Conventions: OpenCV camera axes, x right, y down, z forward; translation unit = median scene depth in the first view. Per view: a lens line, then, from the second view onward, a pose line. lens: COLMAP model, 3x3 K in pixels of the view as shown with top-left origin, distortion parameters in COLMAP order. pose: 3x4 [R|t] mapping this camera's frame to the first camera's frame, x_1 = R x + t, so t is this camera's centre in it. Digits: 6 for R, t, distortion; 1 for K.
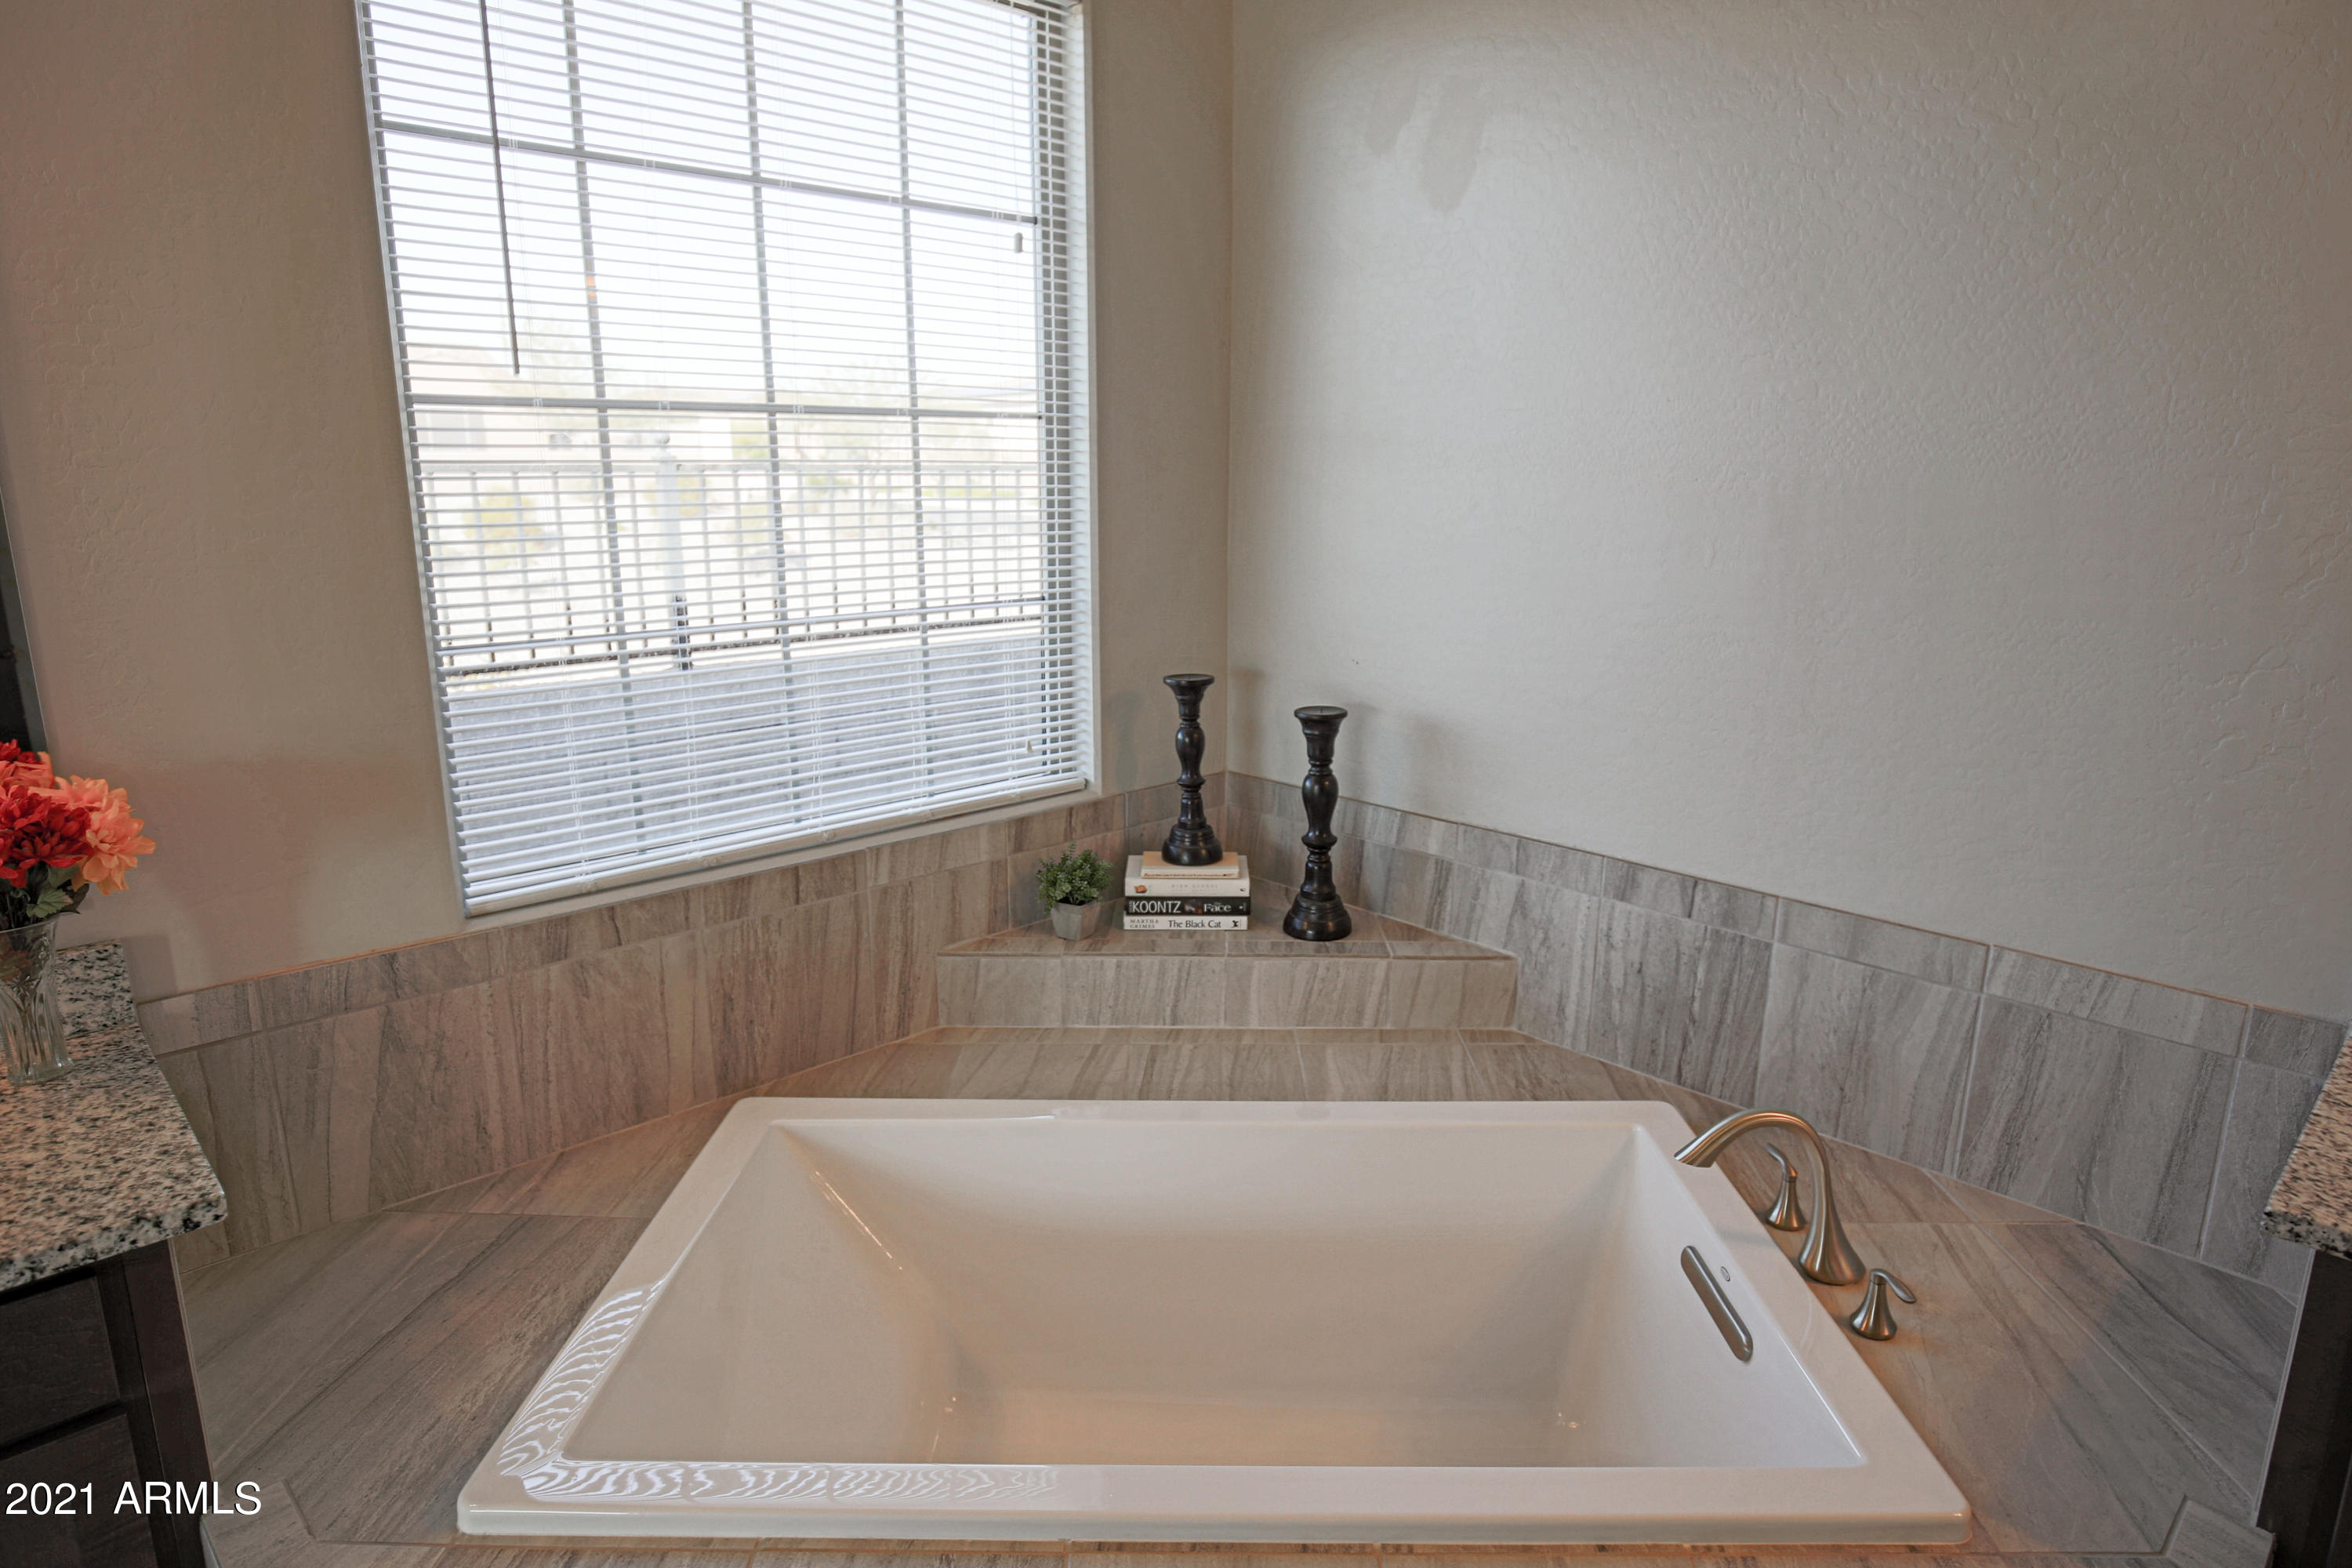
lens RADIAL K [[1395.9, 0, 1171.8], [0, 1395.9, 774.4], [0, 0, 1]] dist [-0.000992, -0.000657]
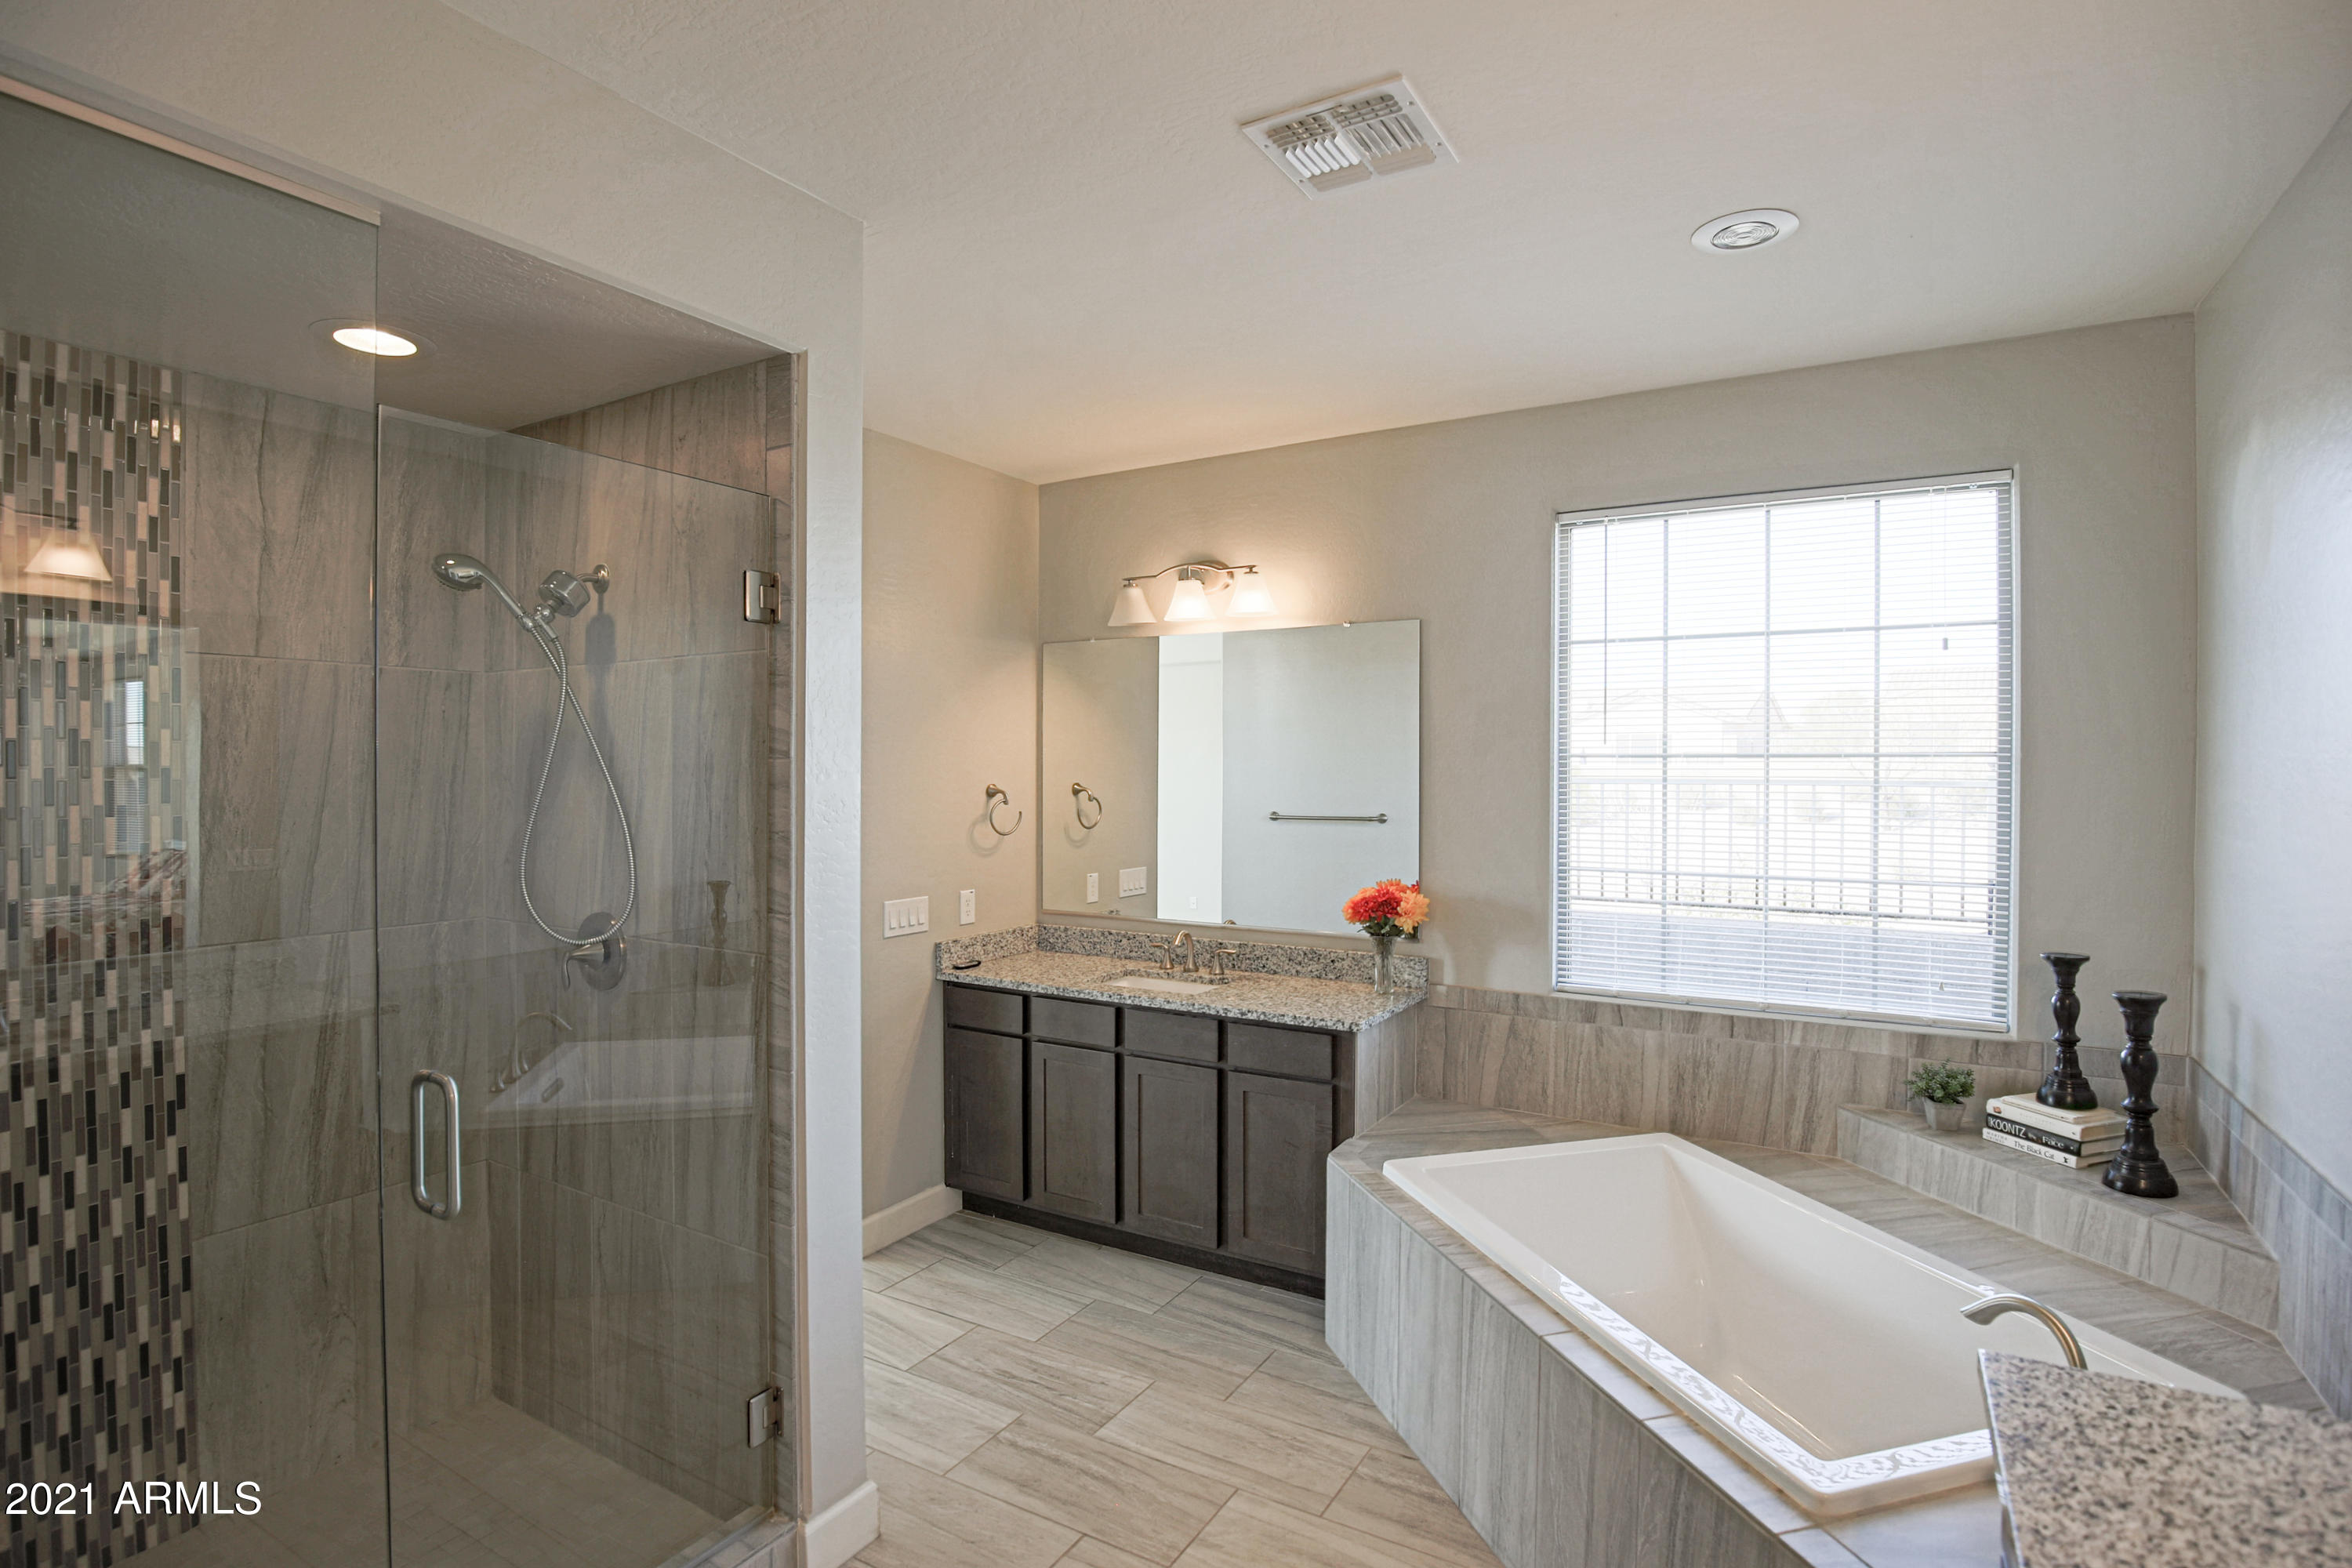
lens RADIAL K [[1157.4, 0, 1179.3], [0, 1157.4, 778.1], [0, 0, 1]] dist [-0.038860, 0.007425]
pose [[0.256499, 0.004440, -0.966534, 0.871385], [-0.216622, 0.974815, -0.053010, 0.003649], [0.941957, 0.222970, 0.251001, -0.052155]]
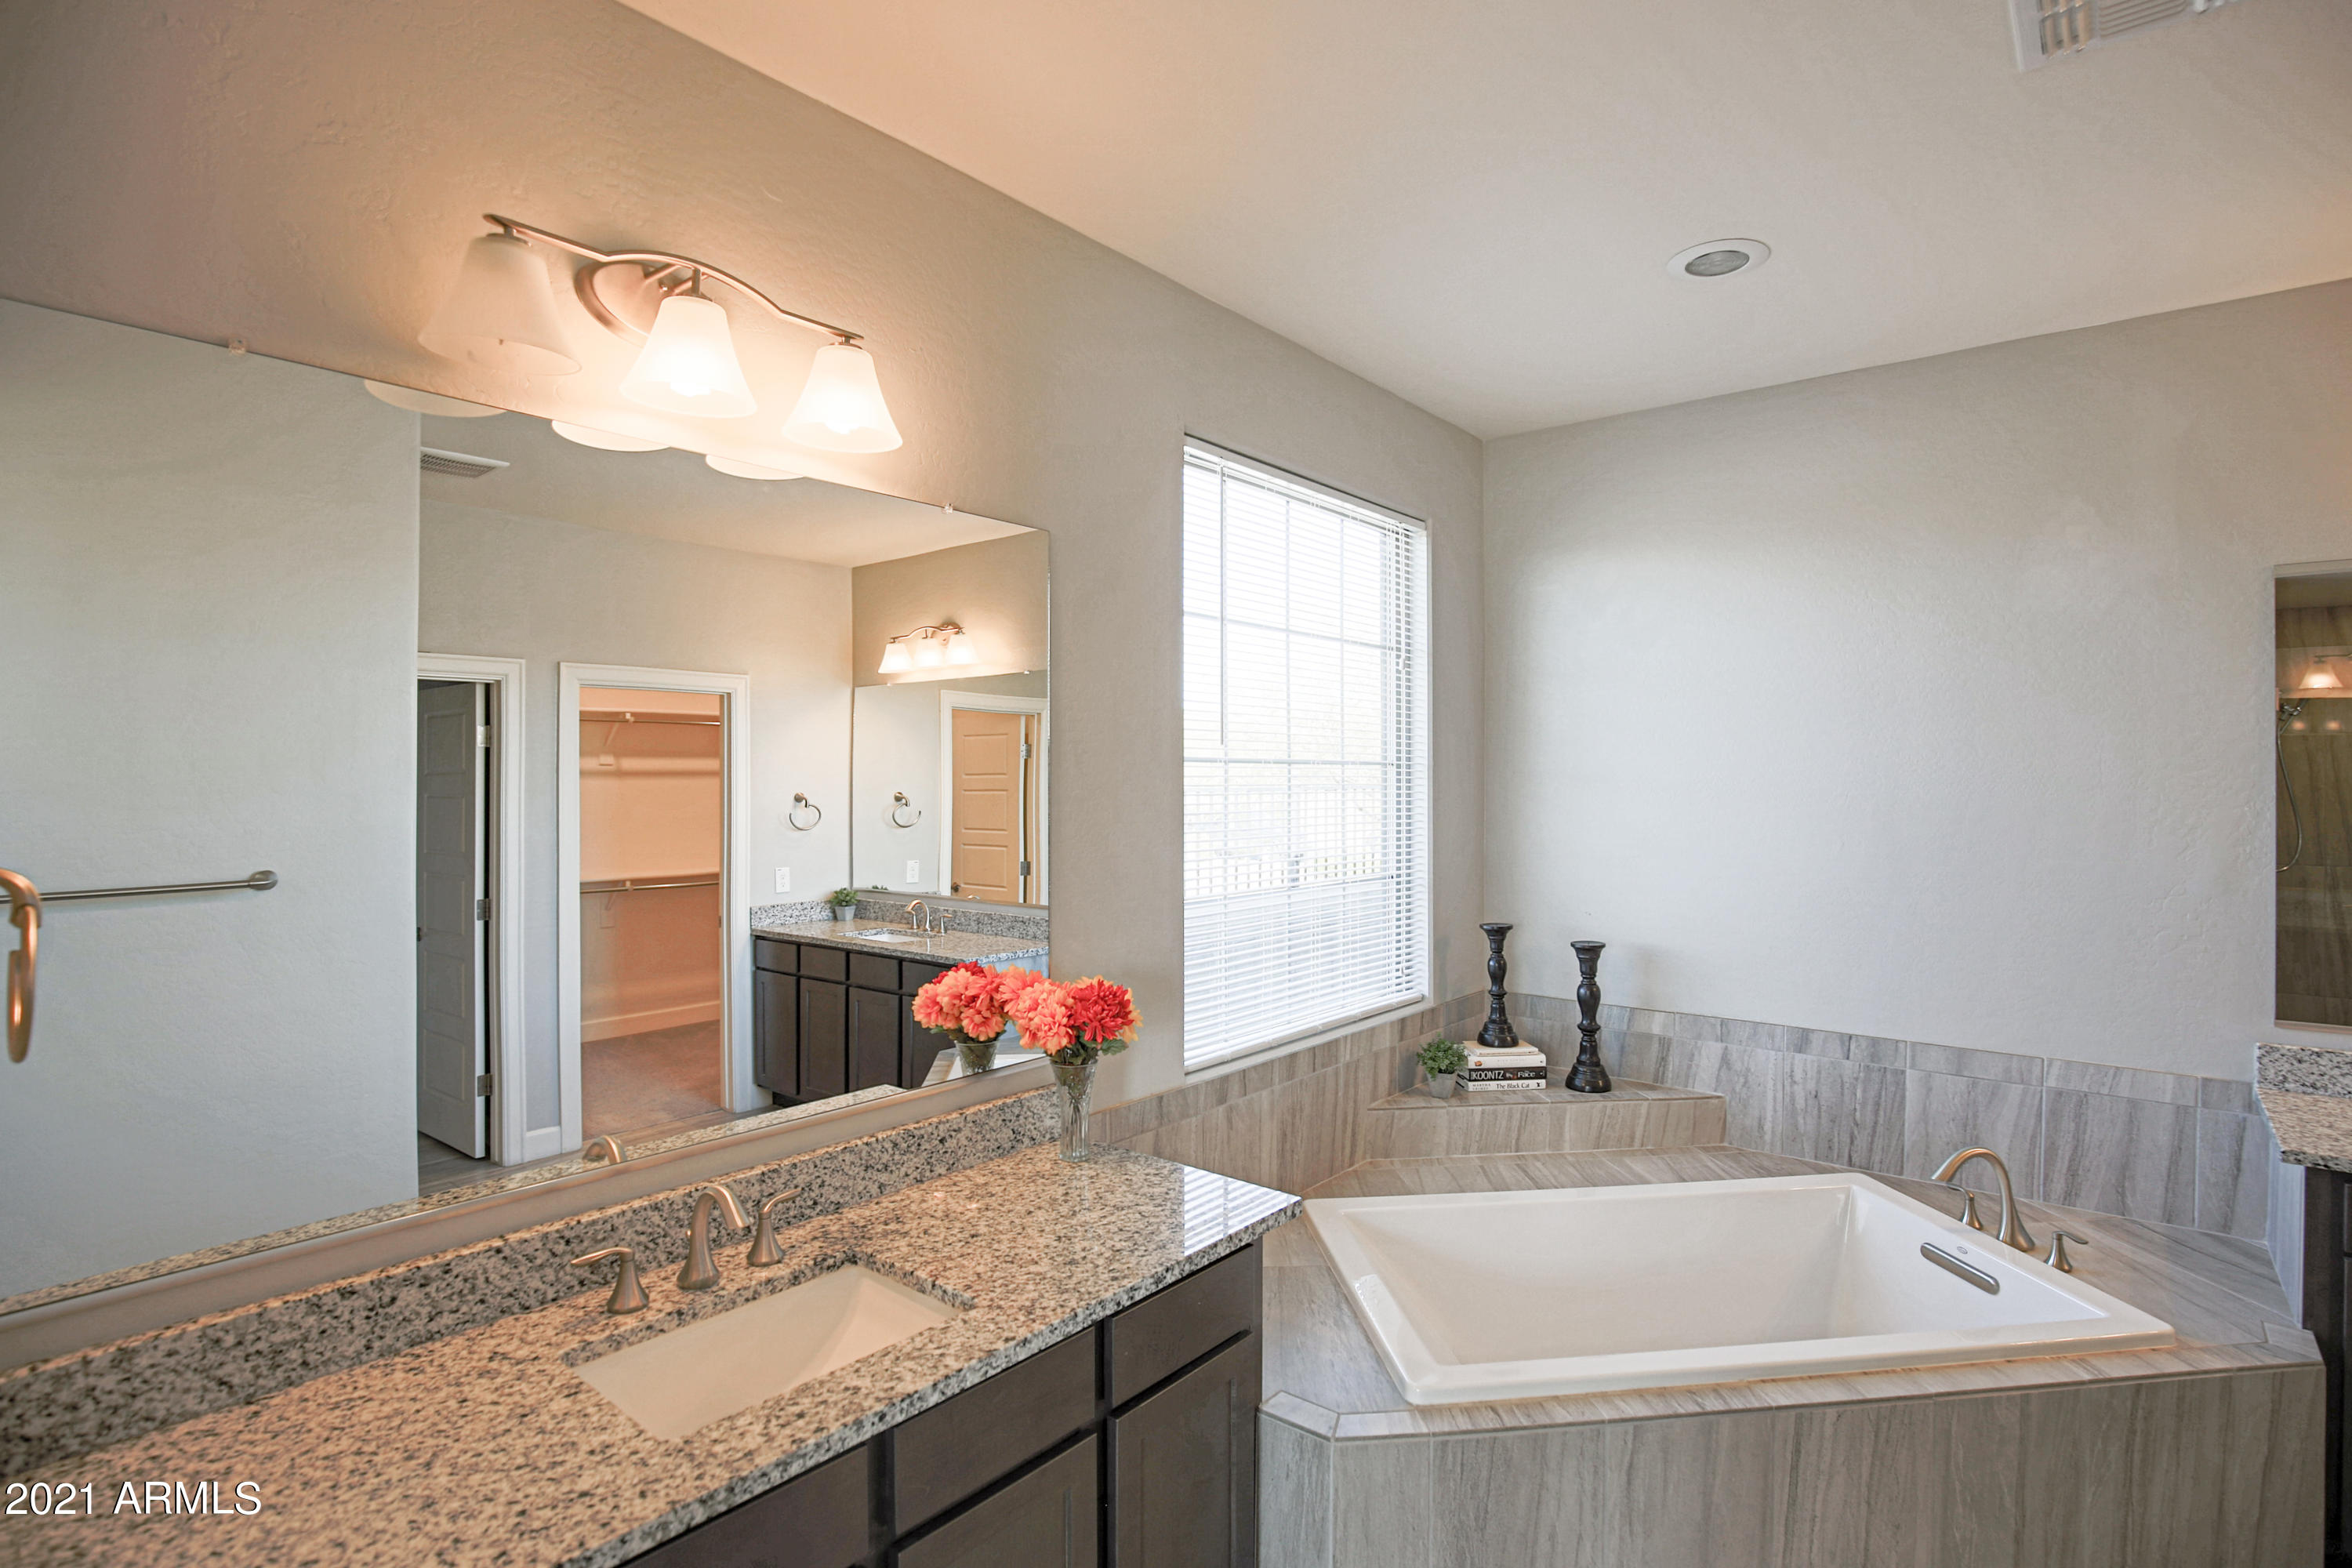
lens RADIAL K [[1191.4, 0, 1166.9], [0, 1191.4, 777.2], [0, 0, 1]] dist [-0.032206, 0.009187]
pose [[0.993251, -0.003183, 0.115942, -0.560123], [0.028590, 0.975498, -0.218144, 0.054520], [-0.112406, 0.219987, 0.969005, -0.320744]]
